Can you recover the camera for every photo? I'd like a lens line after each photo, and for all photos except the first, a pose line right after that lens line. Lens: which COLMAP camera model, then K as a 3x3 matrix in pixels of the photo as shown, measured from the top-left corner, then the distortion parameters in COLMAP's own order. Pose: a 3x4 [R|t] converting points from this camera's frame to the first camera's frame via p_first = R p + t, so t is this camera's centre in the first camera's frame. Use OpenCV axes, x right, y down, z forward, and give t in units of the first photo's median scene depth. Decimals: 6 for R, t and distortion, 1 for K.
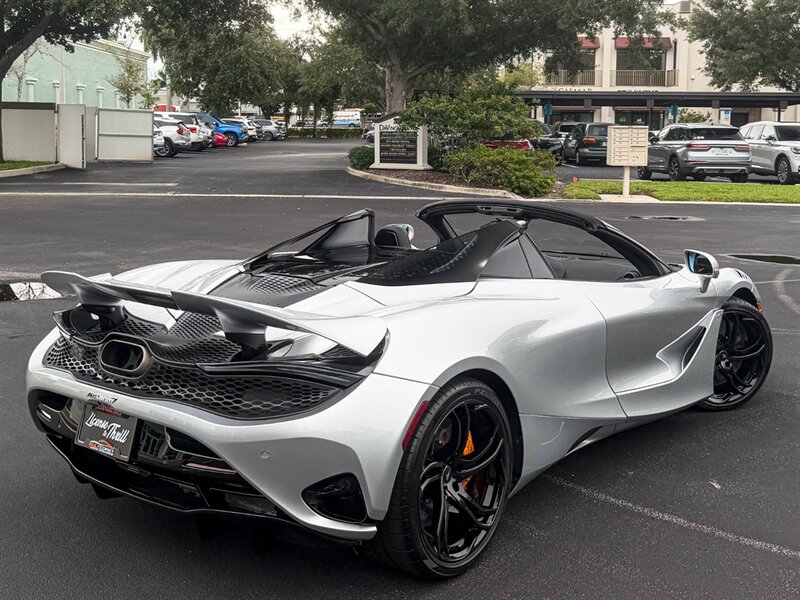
lens RADIAL K [[1082.6, 0, 391.3], [0, 1082.6, 195.0], [0, 0, 1]] dist [0.149706, 0.000000]
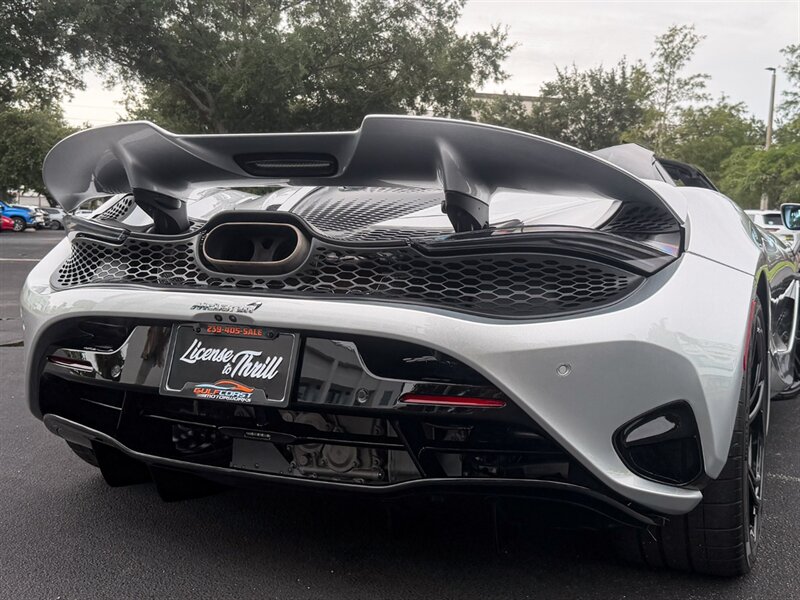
lens RADIAL K [[986.2, 0, 428.3], [0, 986.2, 256.7], [0, 0, 1]] dist [0.099330, 0.000000]
pose [[0.962090, 0.009729, 0.272559, -0.067985], [0.004760, 0.998612, -0.052451, 0.041541], [-0.272691, 0.051760, 0.960708, 0.102283]]
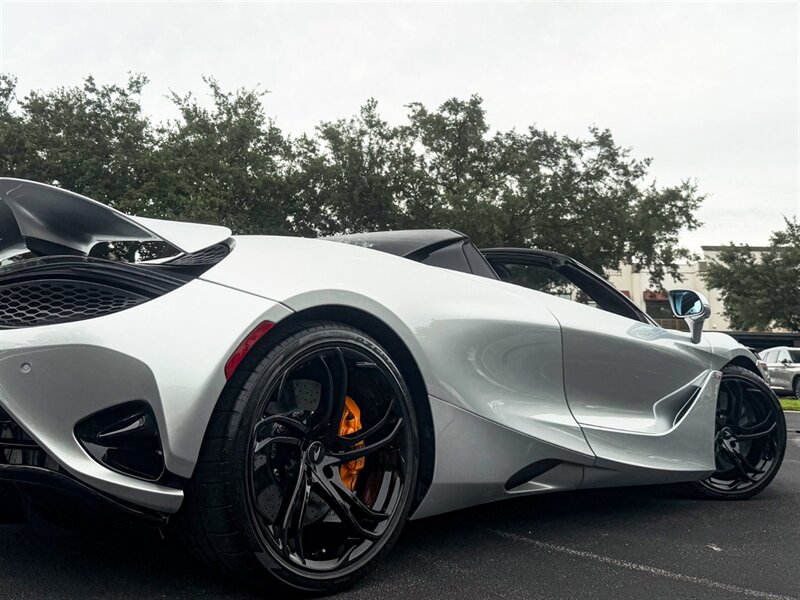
lens RADIAL K [[848.4, 0, 355.9], [0, 848.4, 247.6], [0, 0, 1]] dist [0.056686, 0.000000]
pose [[0.990968, -0.000929, -0.134096, 0.035567], [-0.030375, 0.972431, -0.231204, 0.057950], [0.130614, 0.233189, 0.963620, 0.095695]]
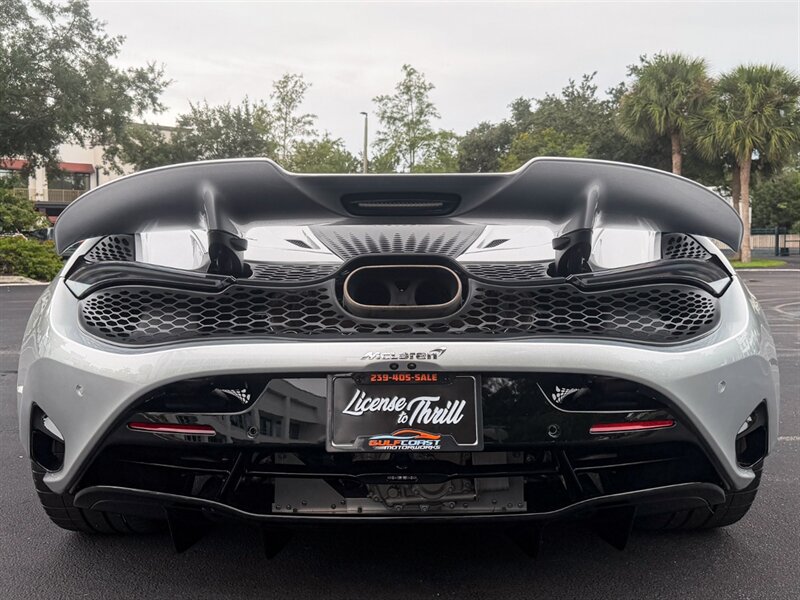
lens RADIAL K [[809.8, 0, 413.2], [0, 809.8, 277.1], [0, 0, 1]] dist [0.040759, 0.000000]
pose [[0.758269, -0.036998, 0.650891, -0.119284], [0.063458, 0.997836, -0.017208, 0.033901], [-0.648846, 0.054353, 0.758976, 0.150739]]
